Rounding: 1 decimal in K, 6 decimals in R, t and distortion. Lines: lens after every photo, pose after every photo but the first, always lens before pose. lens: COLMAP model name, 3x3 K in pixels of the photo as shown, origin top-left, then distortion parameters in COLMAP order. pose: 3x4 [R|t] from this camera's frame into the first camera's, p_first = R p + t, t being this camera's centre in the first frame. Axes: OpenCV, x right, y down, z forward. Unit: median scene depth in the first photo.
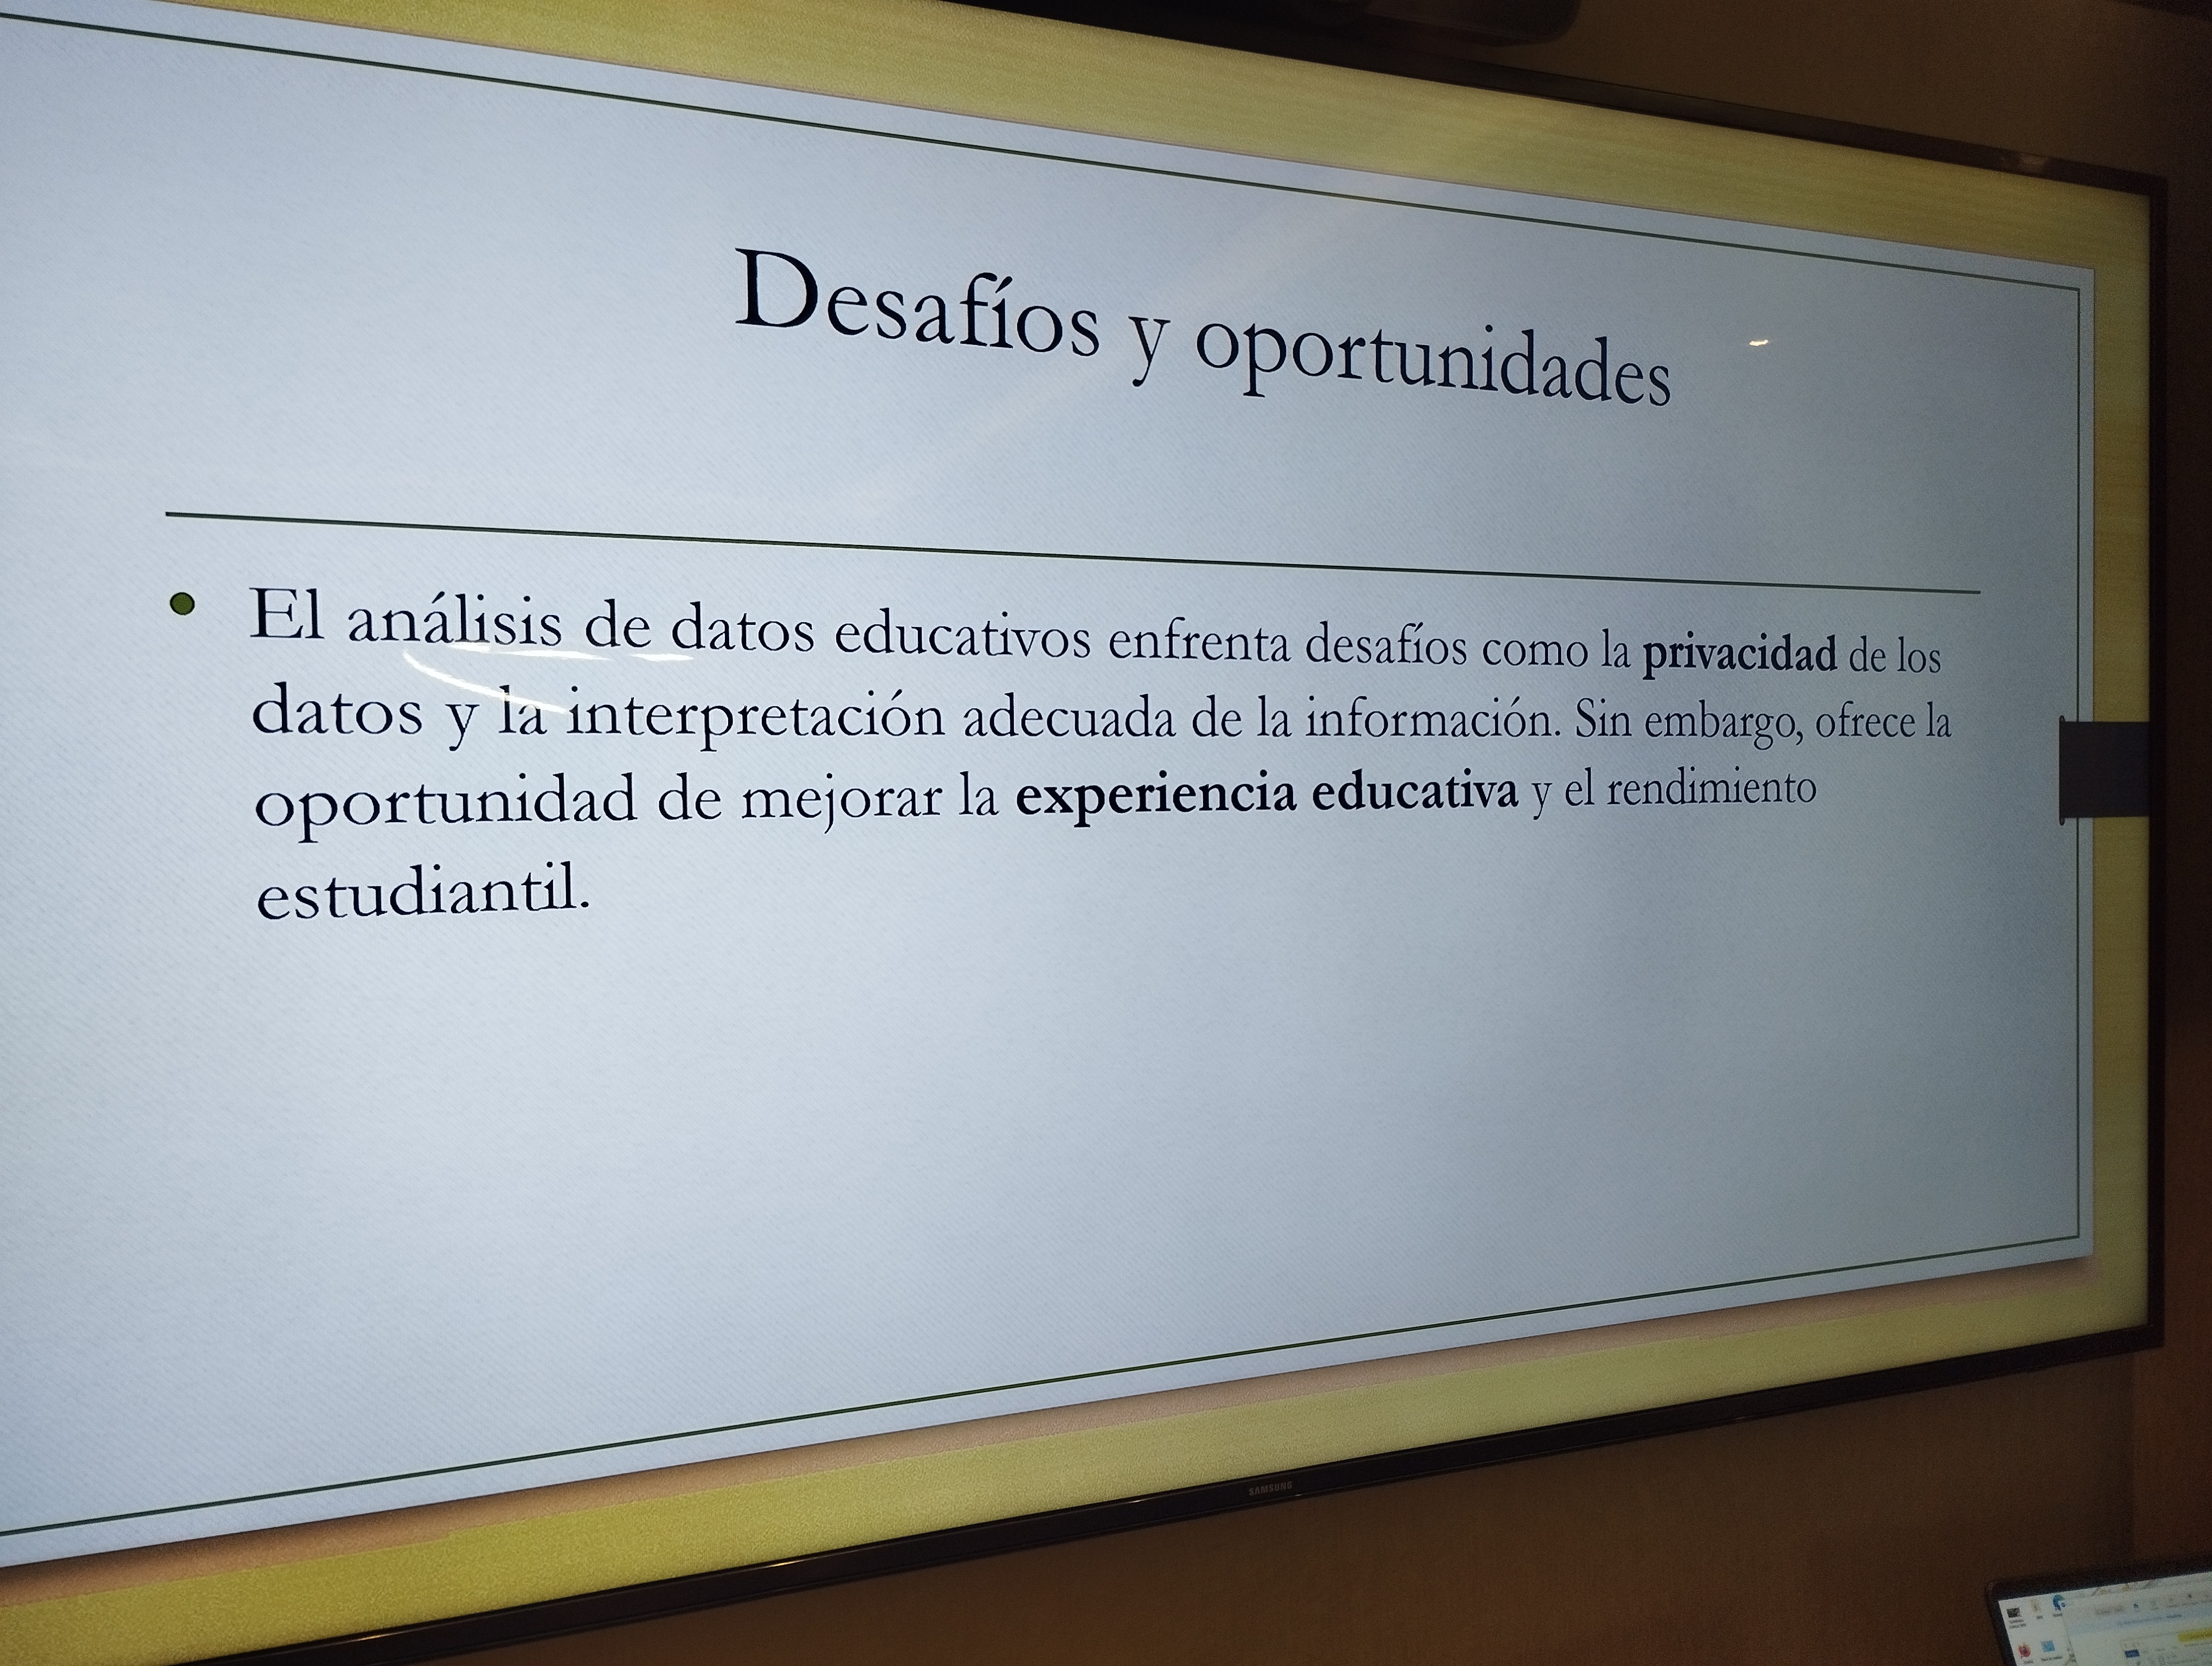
lens RADIAL K [[1714.2, 0, 1106.5], [0, 1714.2, 858.1], [0, 0, 1]] dist [0.035207, -0.010381]
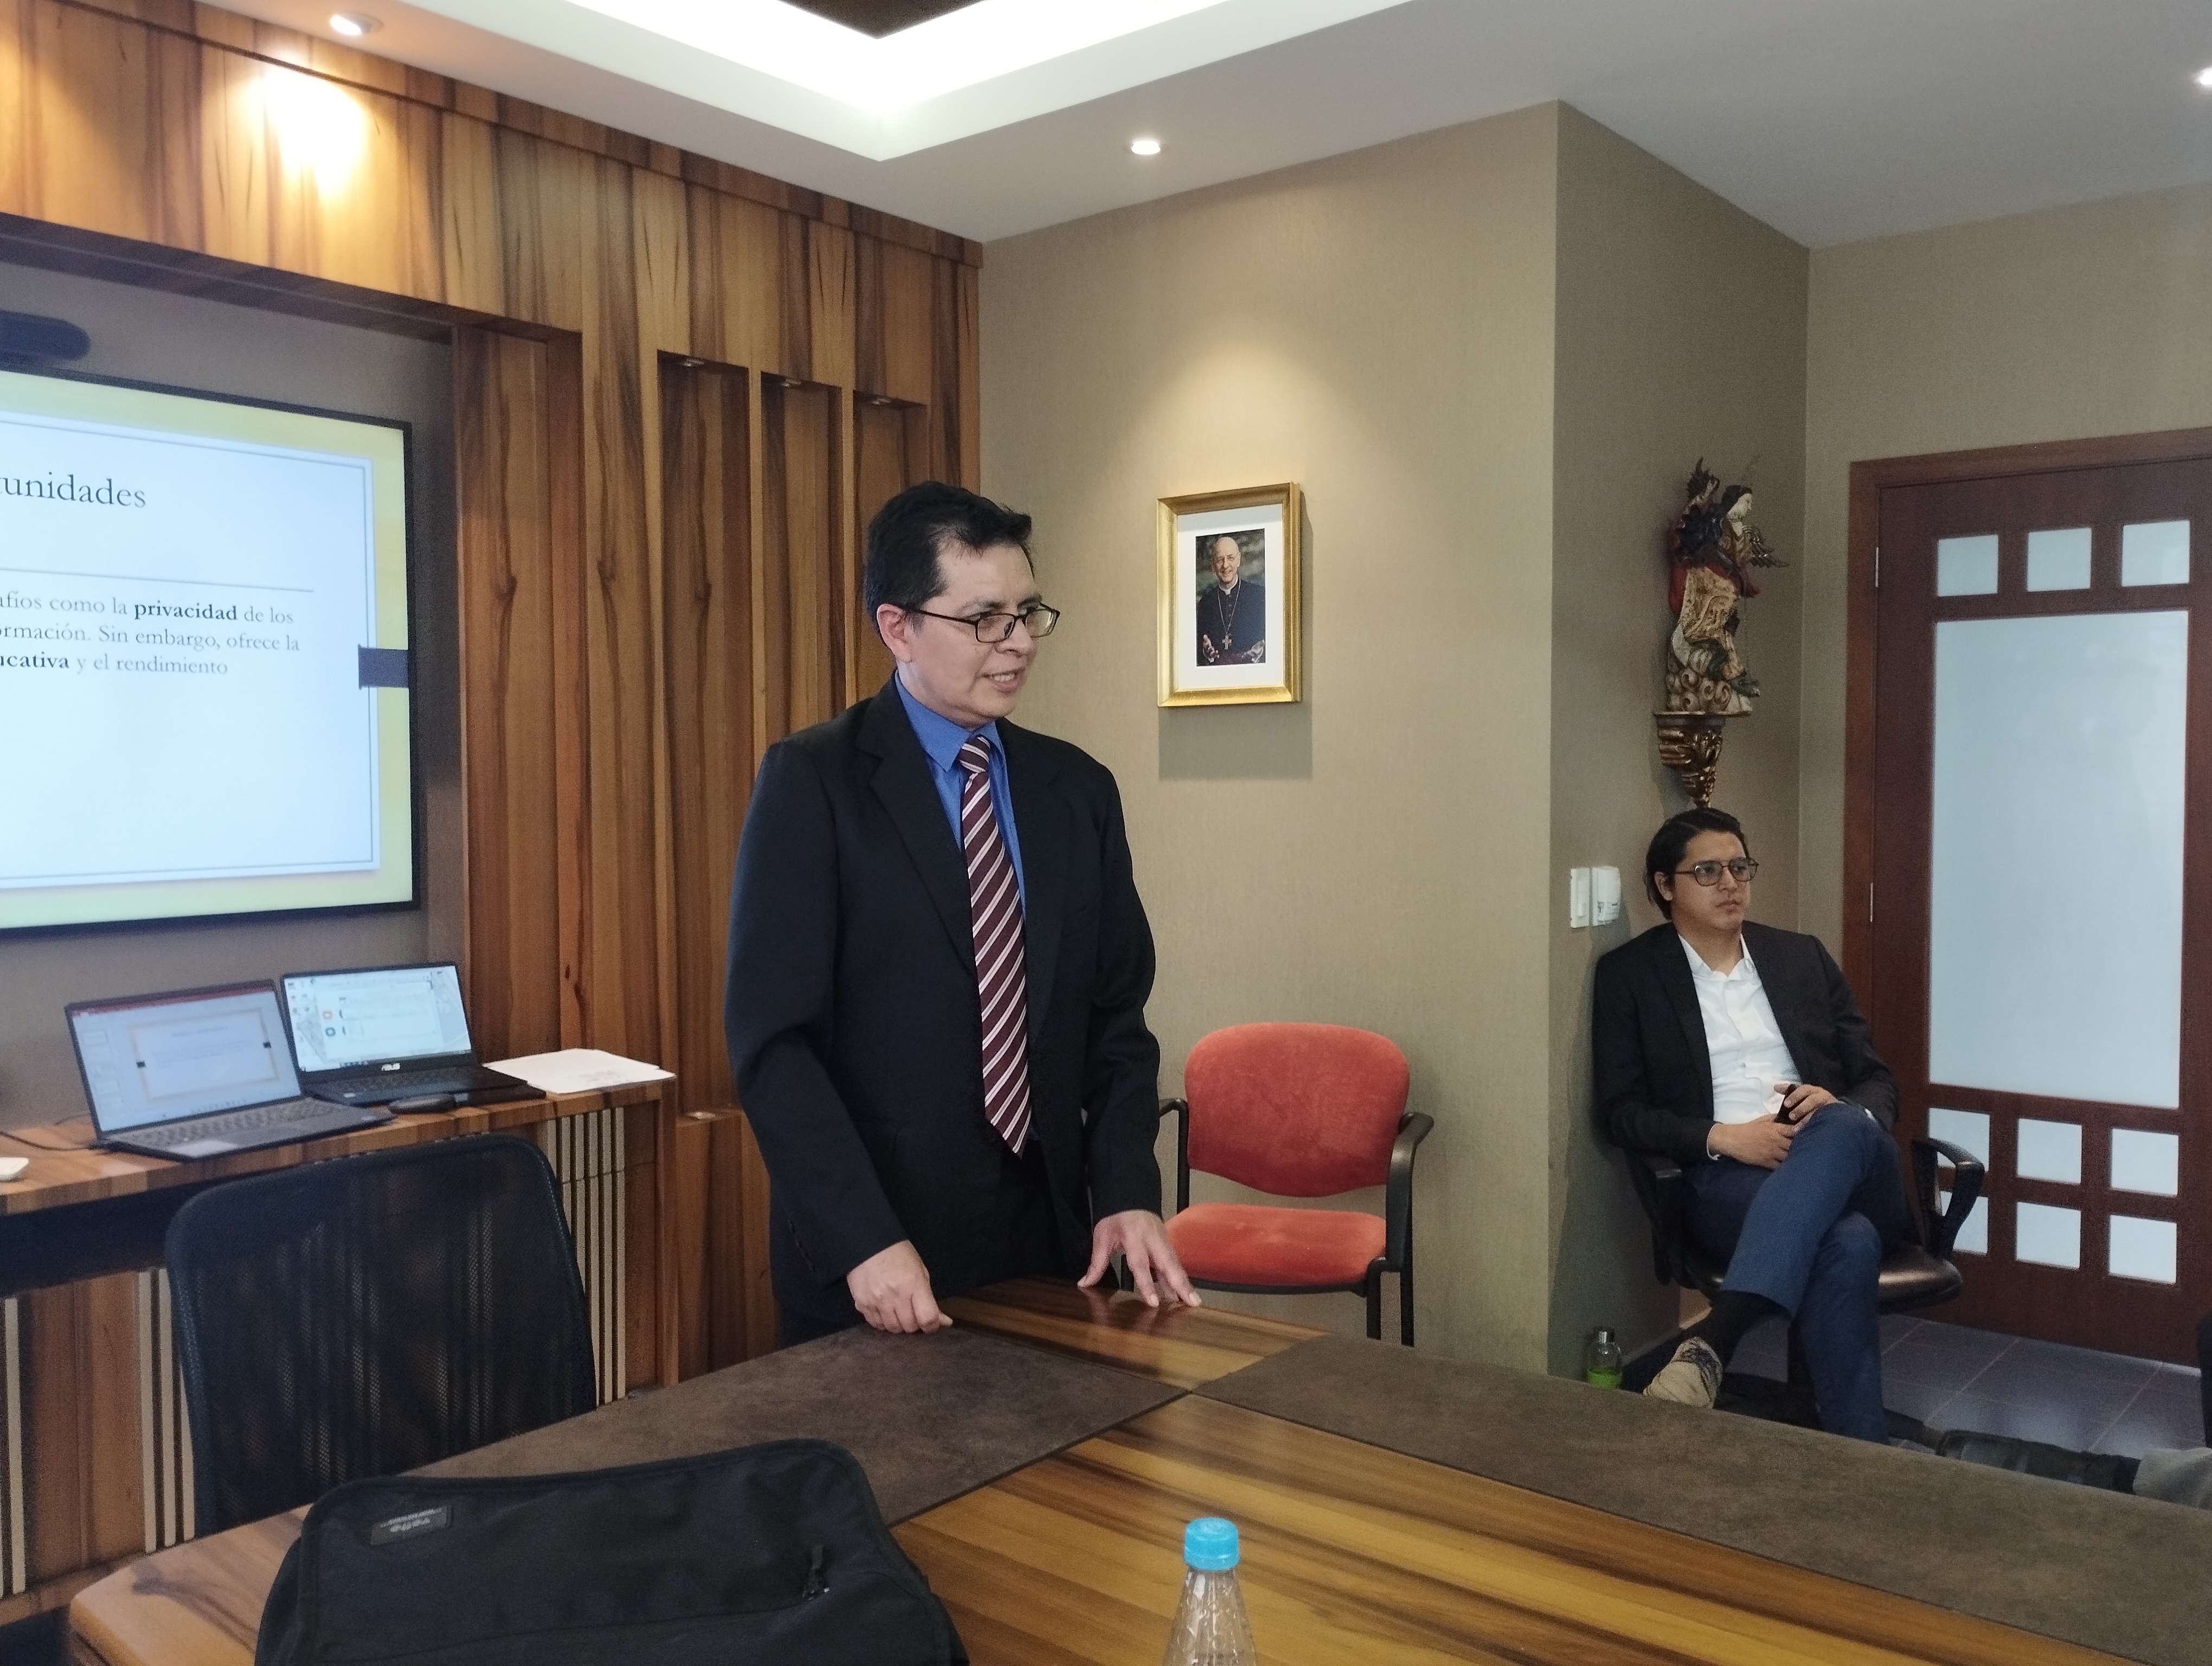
lens RADIAL K [[1815.2, 0, 1116.3], [0, 1815.2, 845.0], [0, 0, 1]] dist [0.062608, -0.076353]
pose [[0.879120, -0.007789, 0.476537, 0.319543], [-0.002170, 0.999791, 0.020346, 0.175708], [-0.476595, -0.018921, 0.878919, -2.145931]]
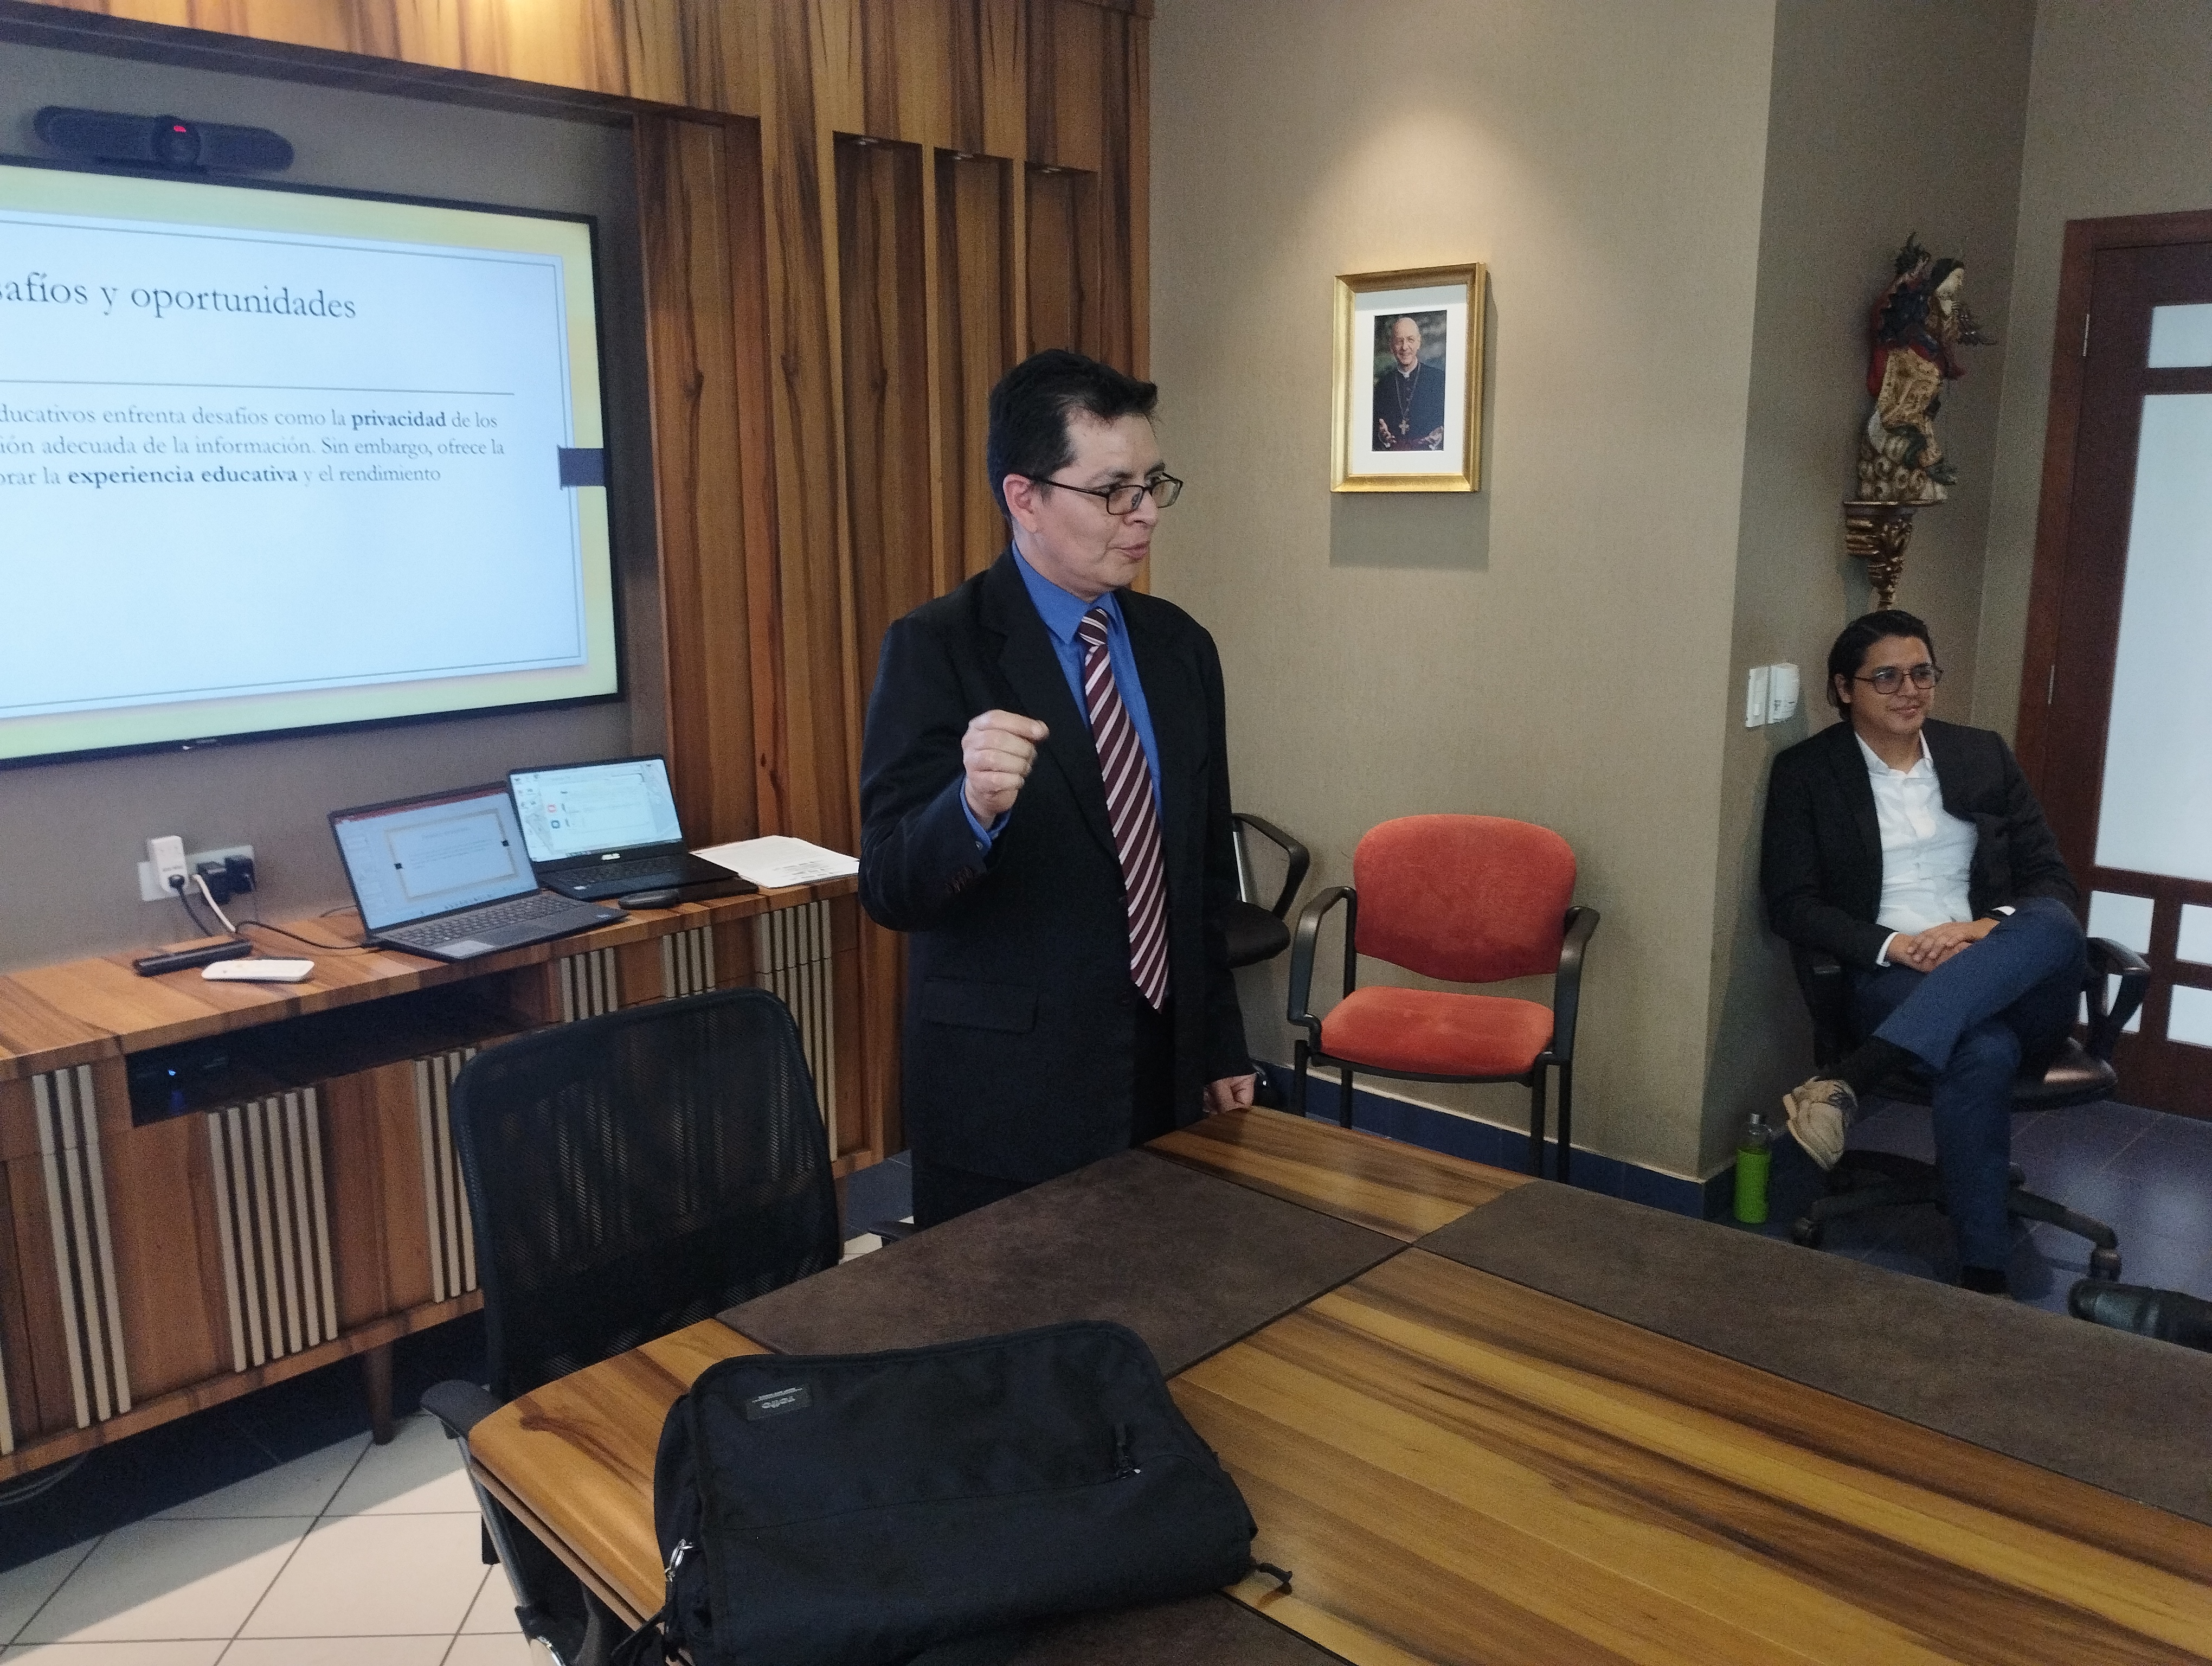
lens RADIAL K [[1815.2, 0, 1120.9], [0, 1815.2, 837.8], [0, 0, 1]] dist [0.062608, -0.076353]
pose [[0.907076, -0.072869, 0.414612, 0.191865], [-0.002940, 0.983784, 0.179335, -0.001148], [-0.420957, -0.163889, 0.892152, -2.158277]]
